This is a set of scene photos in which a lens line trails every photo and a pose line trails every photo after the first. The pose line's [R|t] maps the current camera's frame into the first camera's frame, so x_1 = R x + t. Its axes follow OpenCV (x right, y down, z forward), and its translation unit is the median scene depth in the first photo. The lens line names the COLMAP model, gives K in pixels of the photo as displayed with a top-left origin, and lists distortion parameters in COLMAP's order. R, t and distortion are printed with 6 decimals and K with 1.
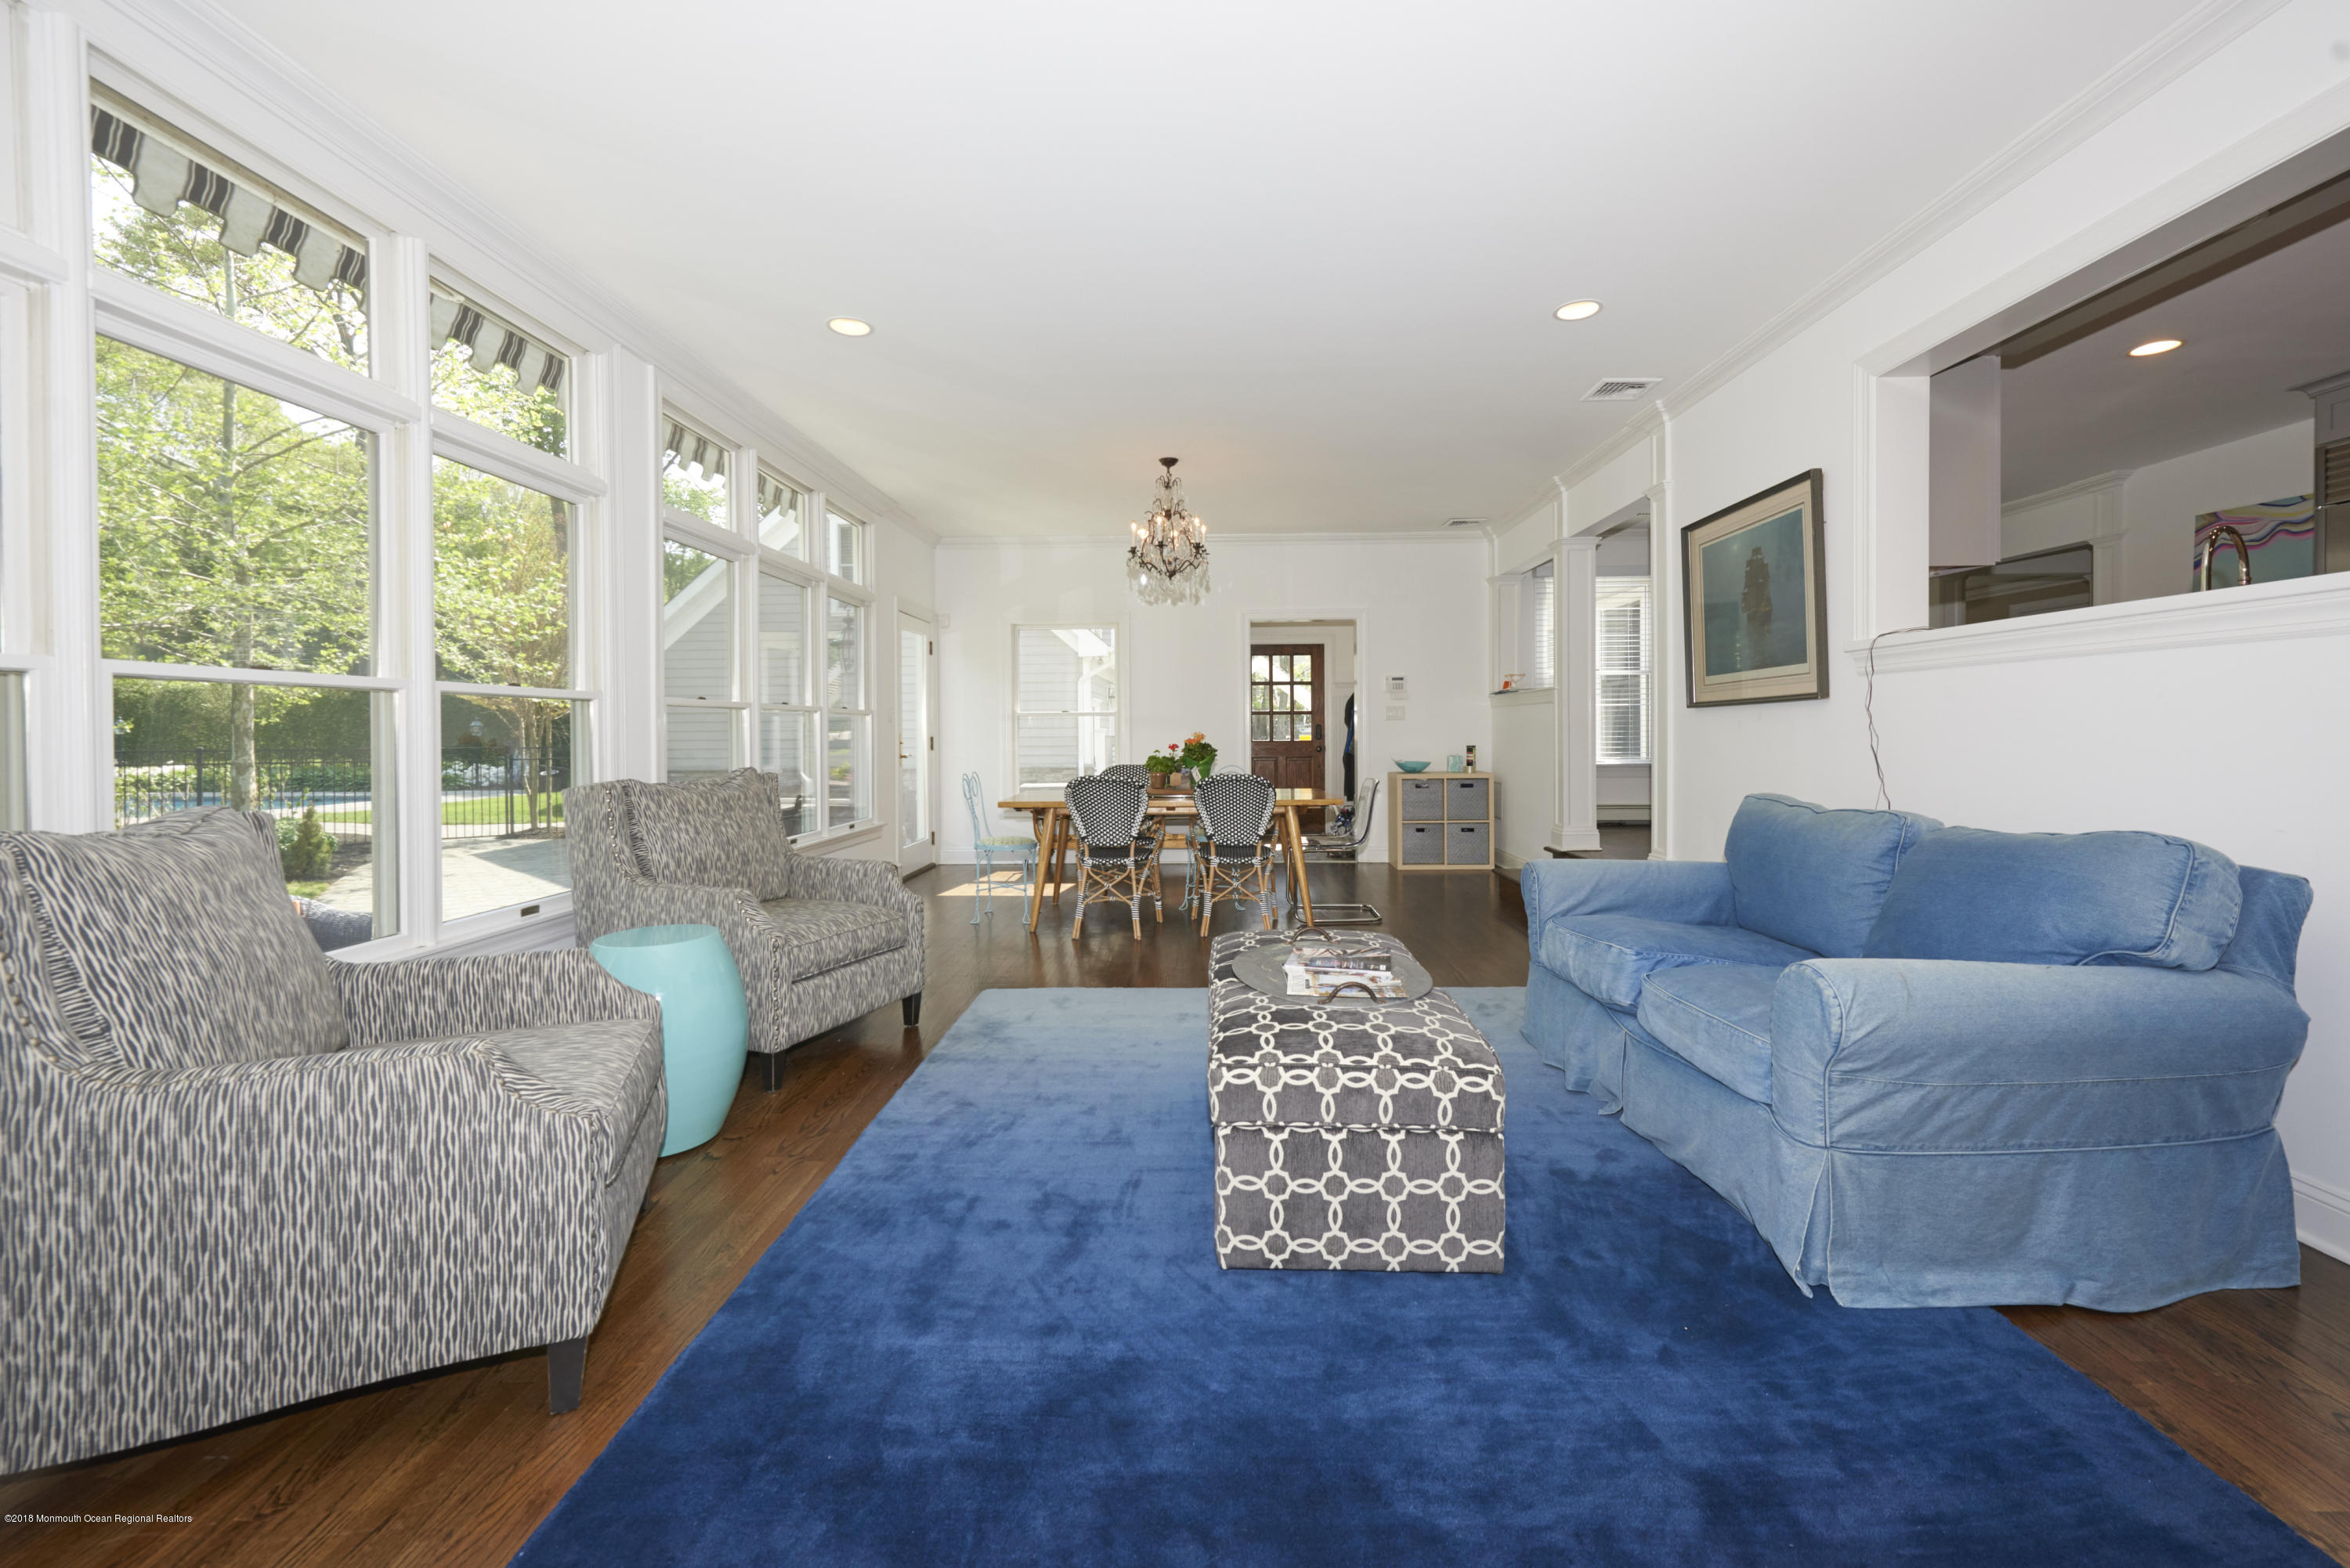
lens RADIAL K [[936.3, 0, 1171.1], [0, 936.3, 736.8], [0, 0, 1]] dist [-0.001332, -0.000405]
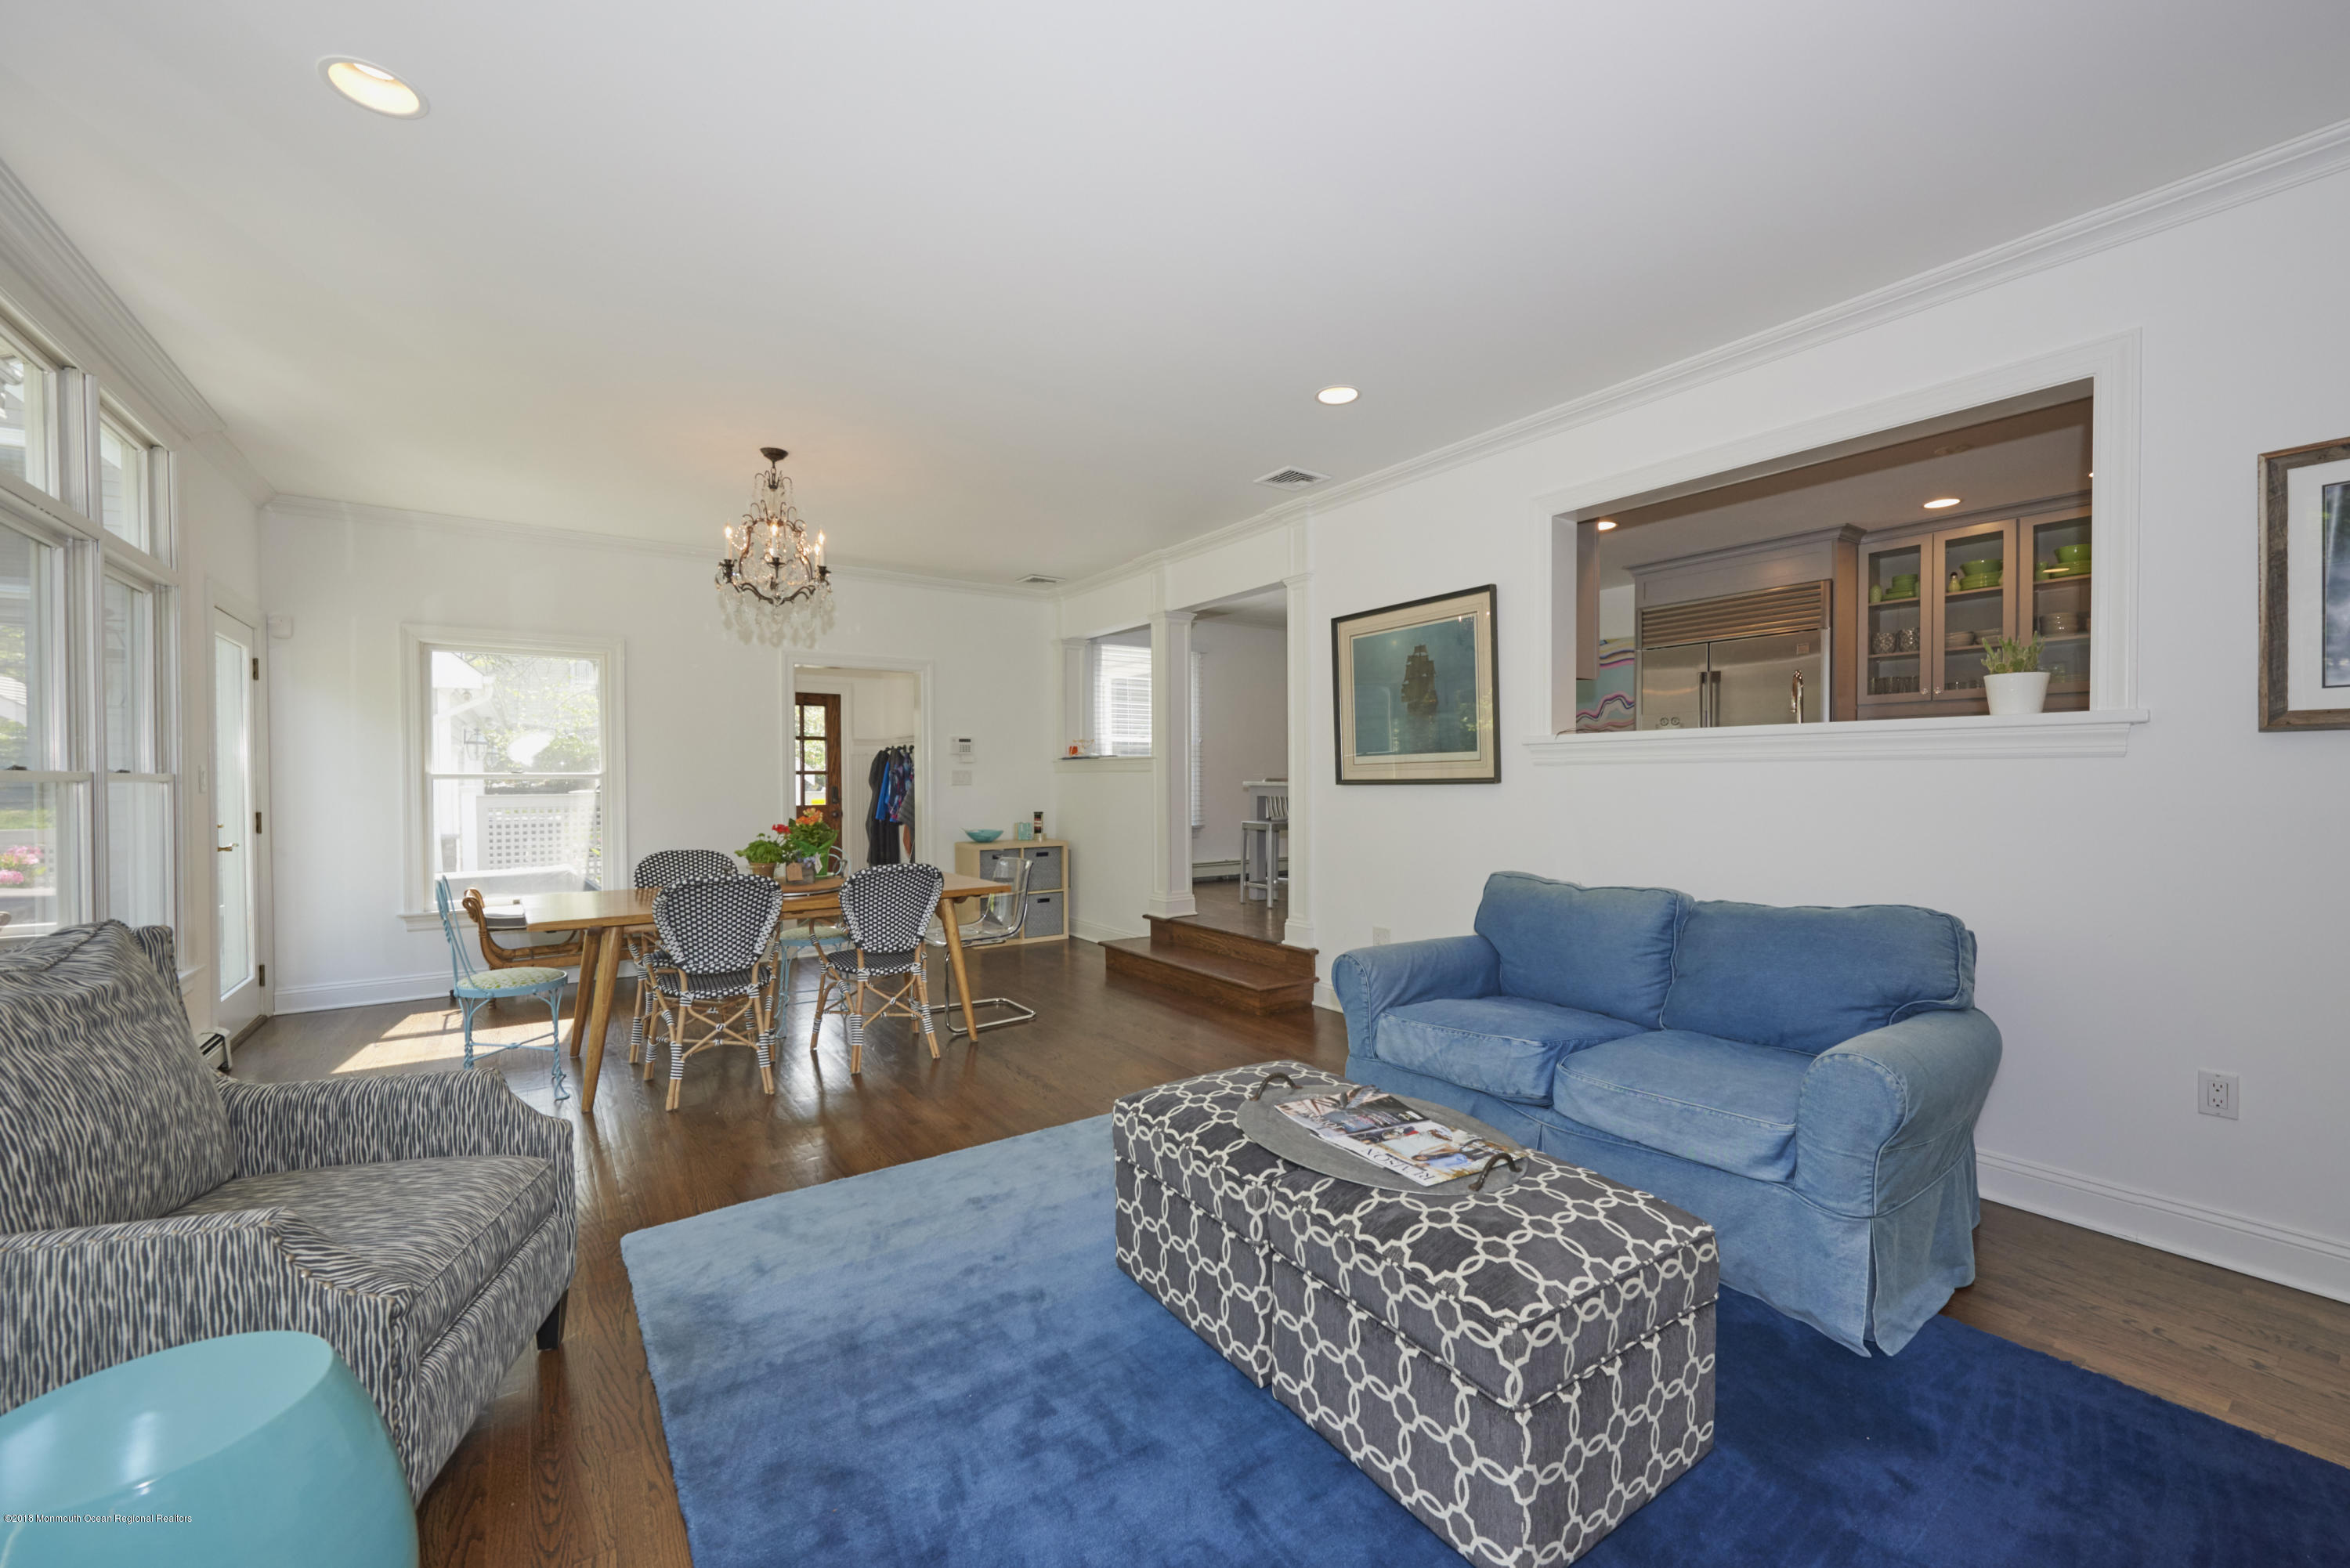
lens RADIAL K [[936.3, 0, 1178.5], [0, 936.3, 790.7], [0, 0, 1]] dist [-0.001332, -0.000405]
pose [[0.798427, -0.003543, 0.602082, -0.251652], [0.000713, 0.999988, 0.004938, -0.029713], [-0.602092, -0.003513, 0.798419, 0.245141]]
